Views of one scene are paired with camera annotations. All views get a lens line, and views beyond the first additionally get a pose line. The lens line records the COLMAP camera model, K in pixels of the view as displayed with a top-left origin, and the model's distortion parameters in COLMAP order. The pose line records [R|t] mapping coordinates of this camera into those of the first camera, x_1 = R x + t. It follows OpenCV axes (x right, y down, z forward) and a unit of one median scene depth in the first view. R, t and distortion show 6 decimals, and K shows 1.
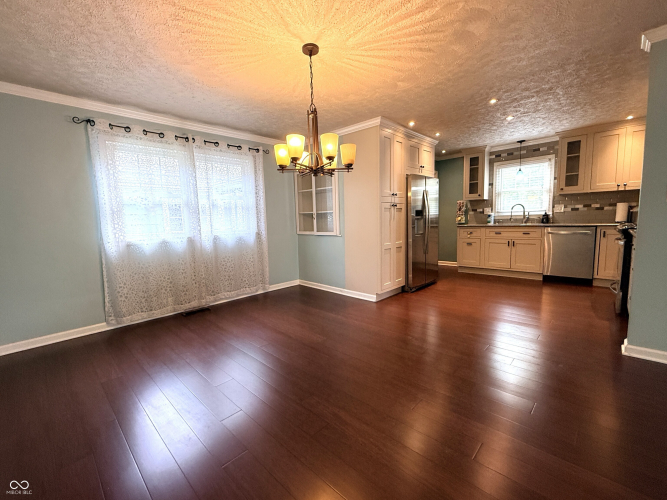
lens RADIAL K [[269.4, 0, 333.5], [0, 269.4, 250.0], [0, 0, 1]] dist [-0.001309, -0.000206]
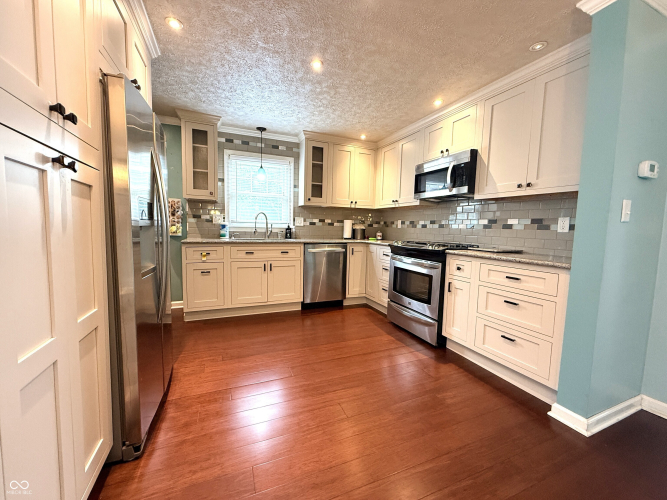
lens RADIAL K [[269.4, 0, 333.5], [0, 269.4, 250.0], [0, 0, 1]] dist [-0.001309, -0.000206]
pose [[0.405747, -0.036254, 0.913266, 0.084591], [0.069418, 0.997549, 0.008758, -0.062720], [-0.911345, 0.059843, 0.407269, 0.545555]]
